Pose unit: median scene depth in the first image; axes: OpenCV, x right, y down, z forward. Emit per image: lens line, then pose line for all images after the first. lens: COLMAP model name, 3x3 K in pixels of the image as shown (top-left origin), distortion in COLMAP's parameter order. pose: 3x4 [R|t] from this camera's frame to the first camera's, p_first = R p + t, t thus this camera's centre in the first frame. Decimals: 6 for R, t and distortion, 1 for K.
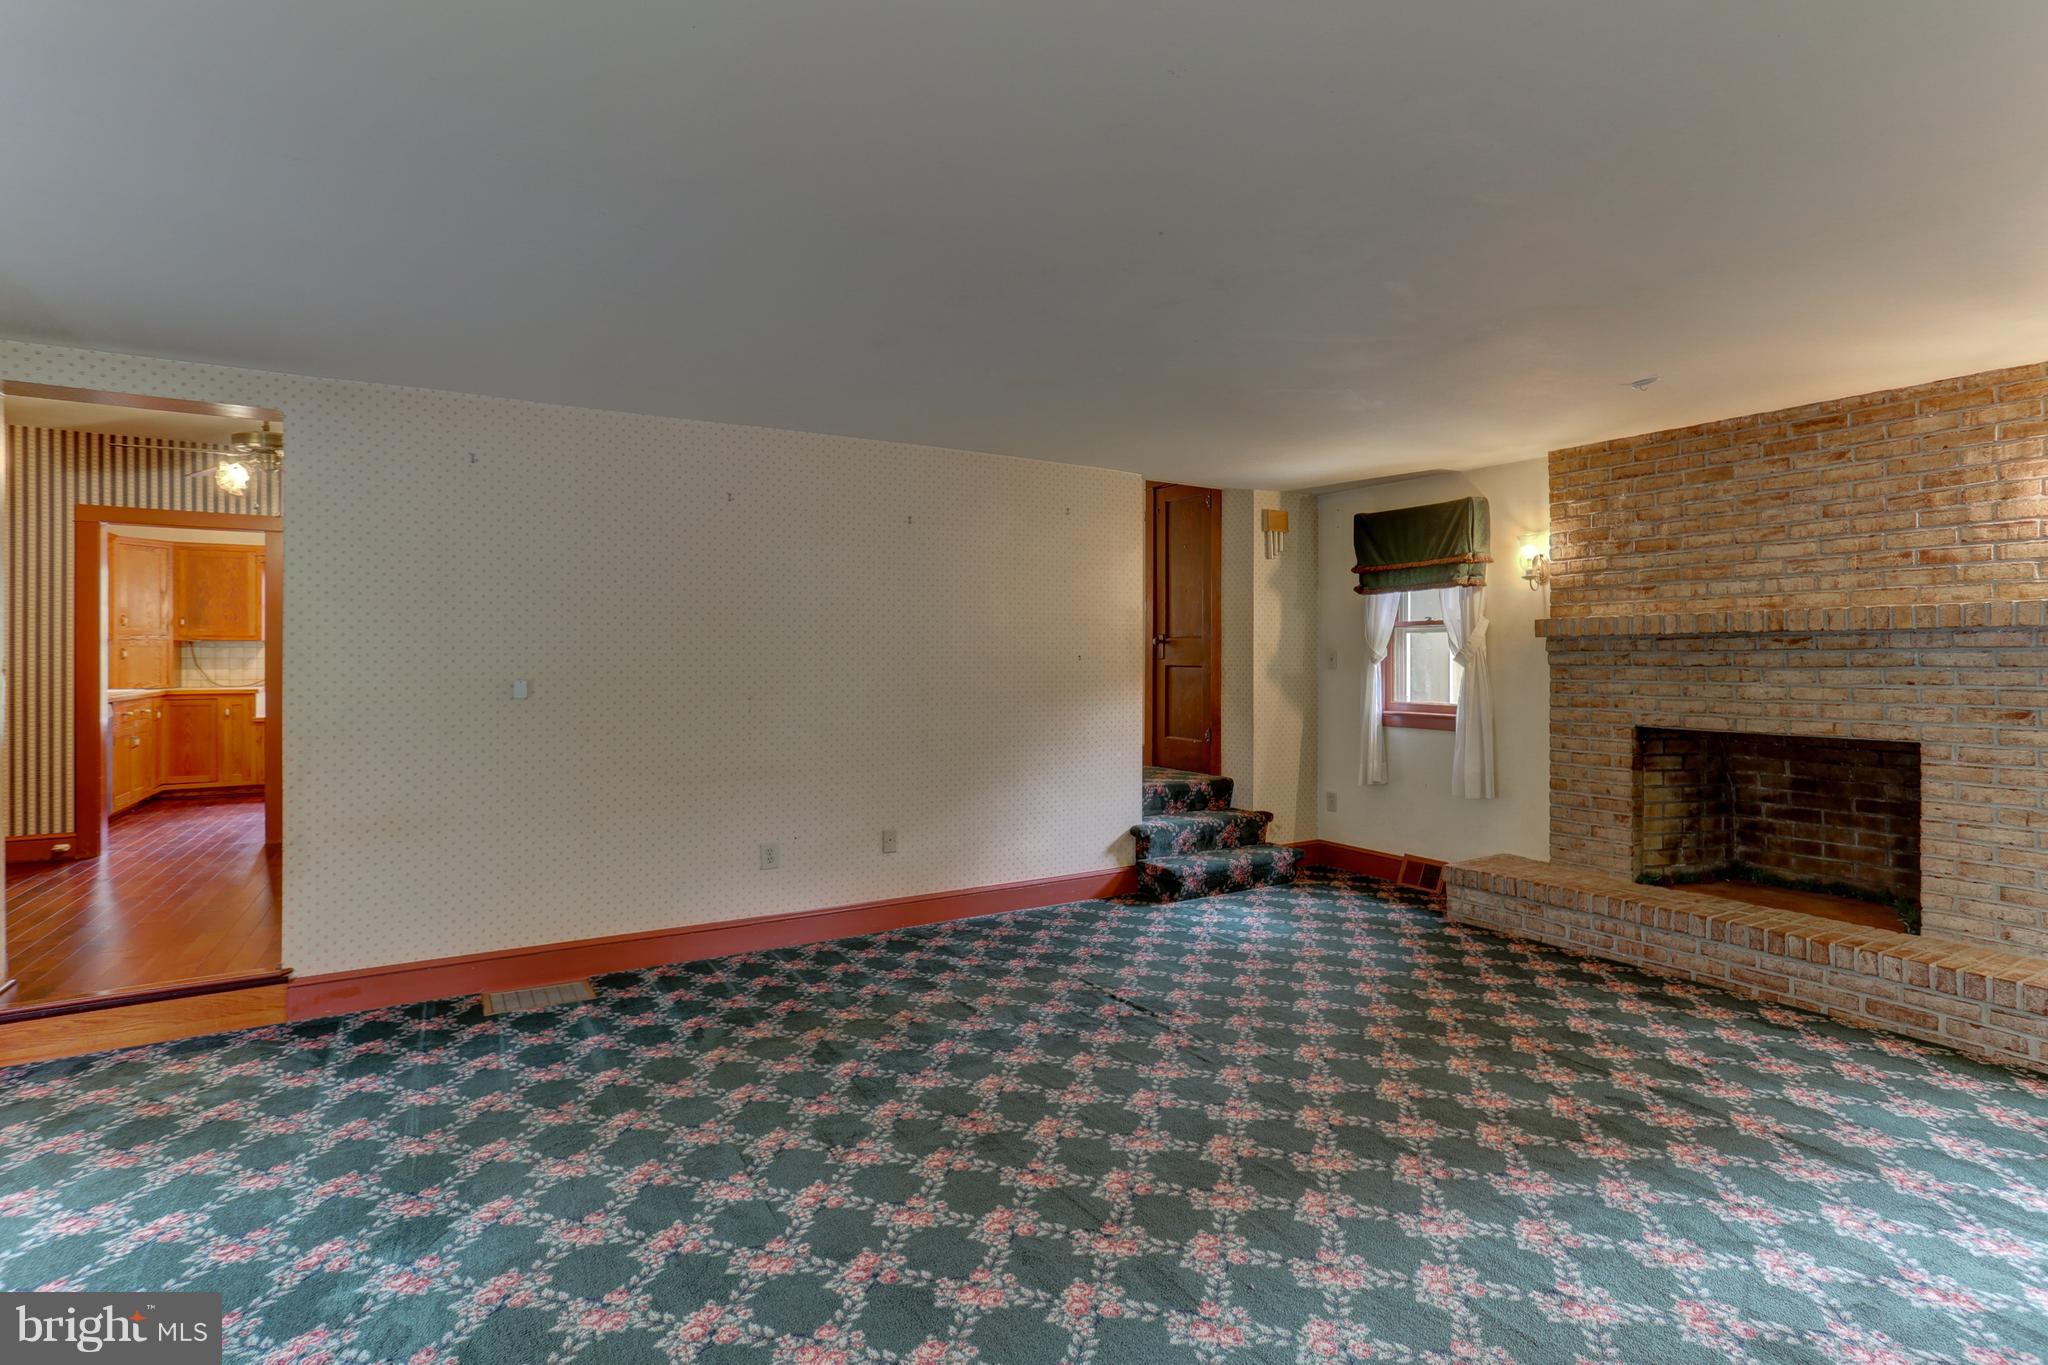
lens RADIAL K [[1008.2, 0, 1047.5], [0, 1008.2, 661.6], [0, 0, 1]] dist [-0.044338, 0.029828]
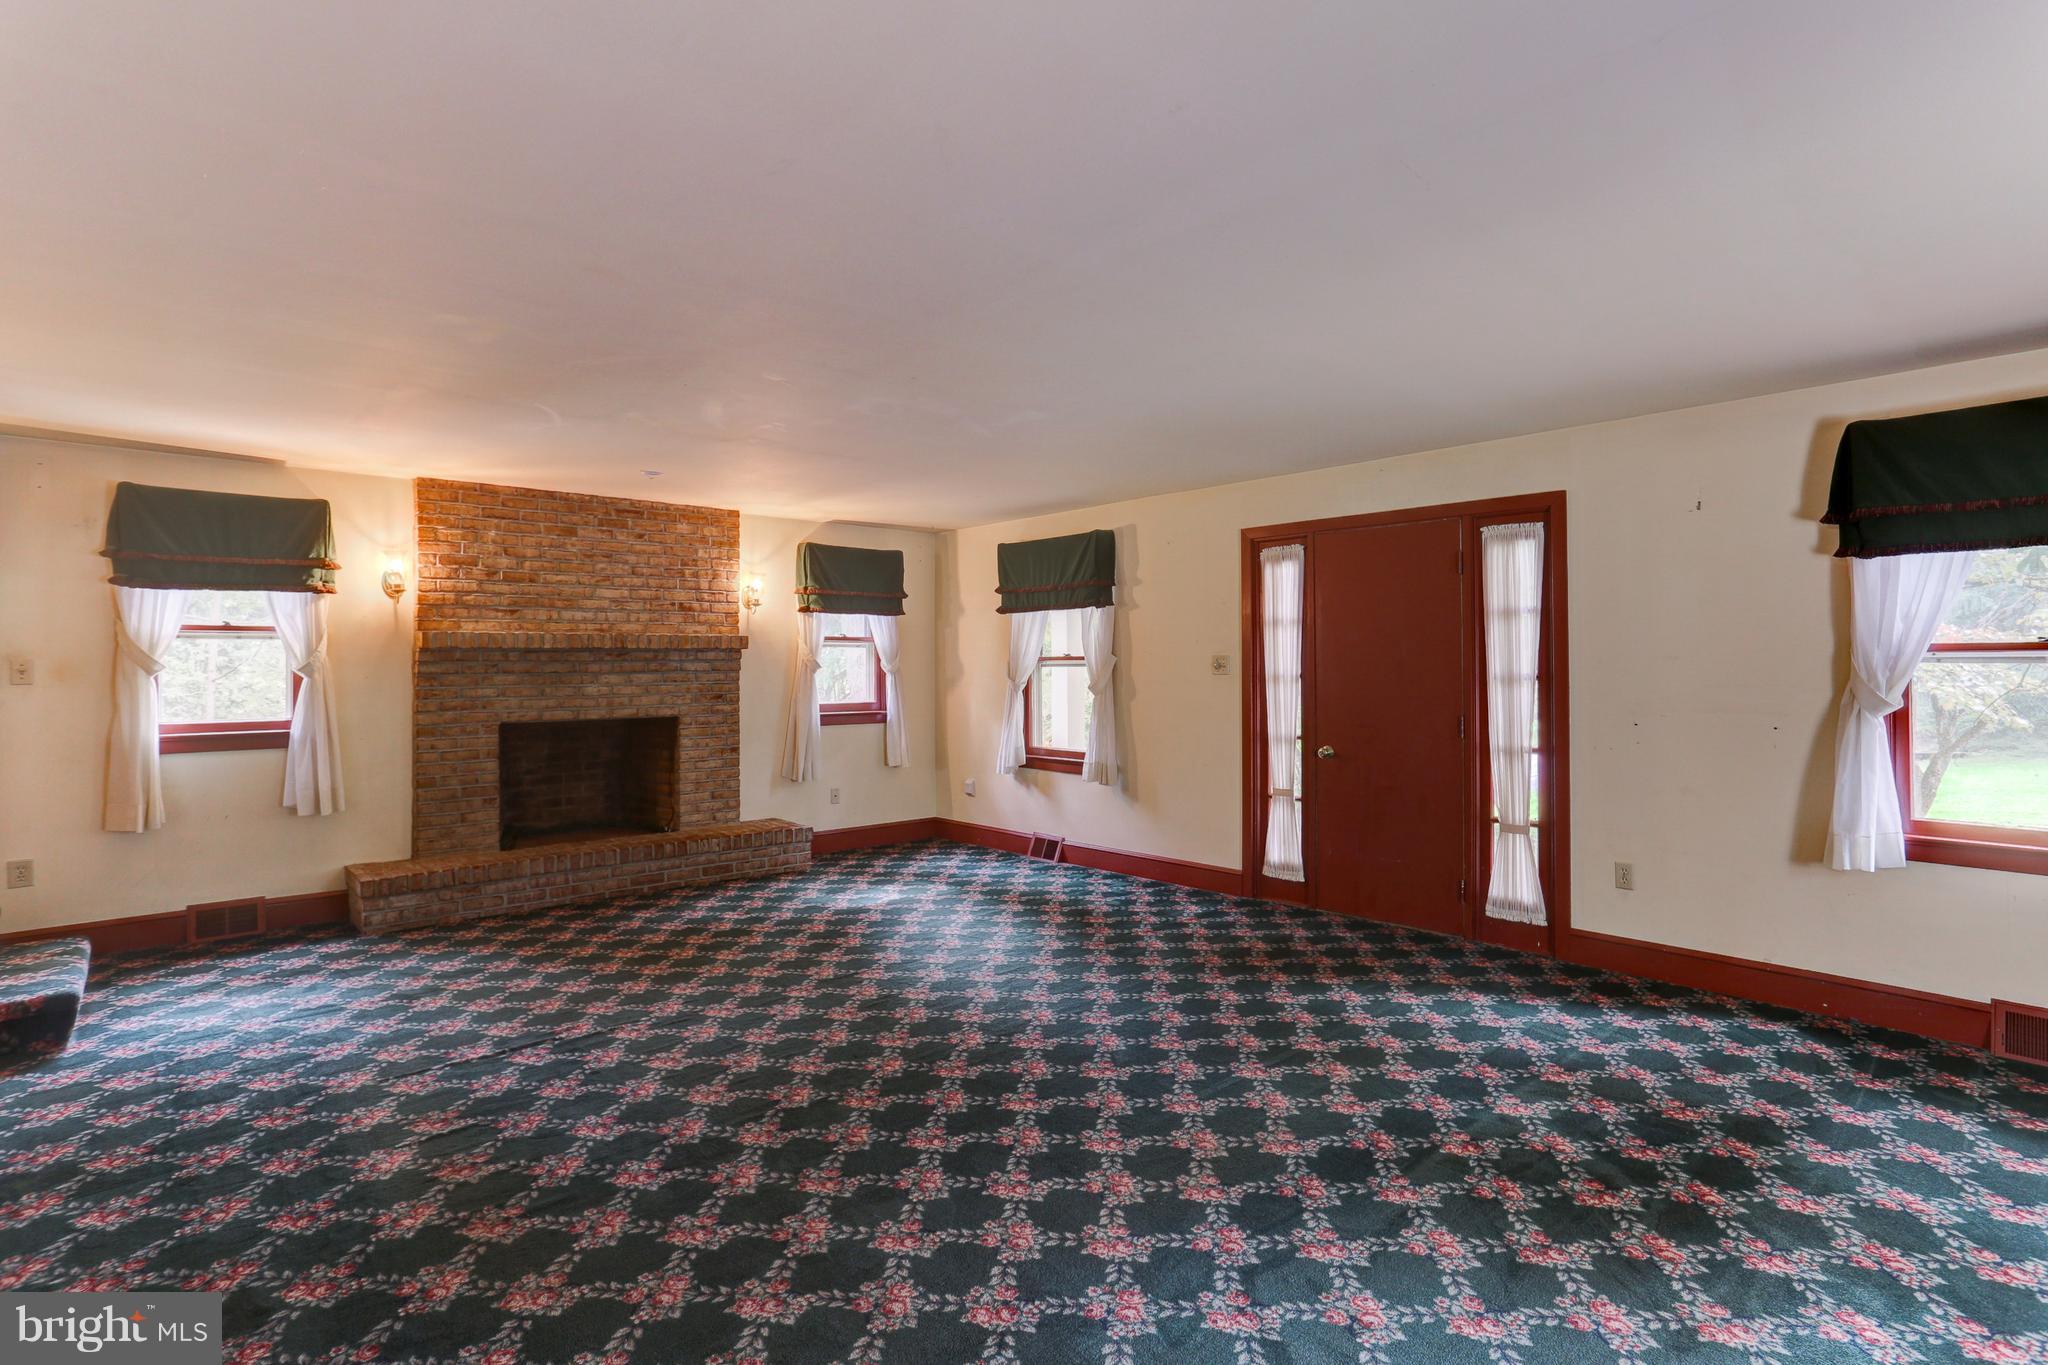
lens RADIAL K [[1008.2, 0, 1047.5], [0, 1008.2, 661.6], [0, 0, 1]] dist [-0.044338, 0.029828]
pose [[-0.197412, 0.004318, 0.980311, -0.799942], [0.009479, 0.999952, -0.002495, -0.000890], [-0.980275, 0.008800, -0.197443, 0.632138]]
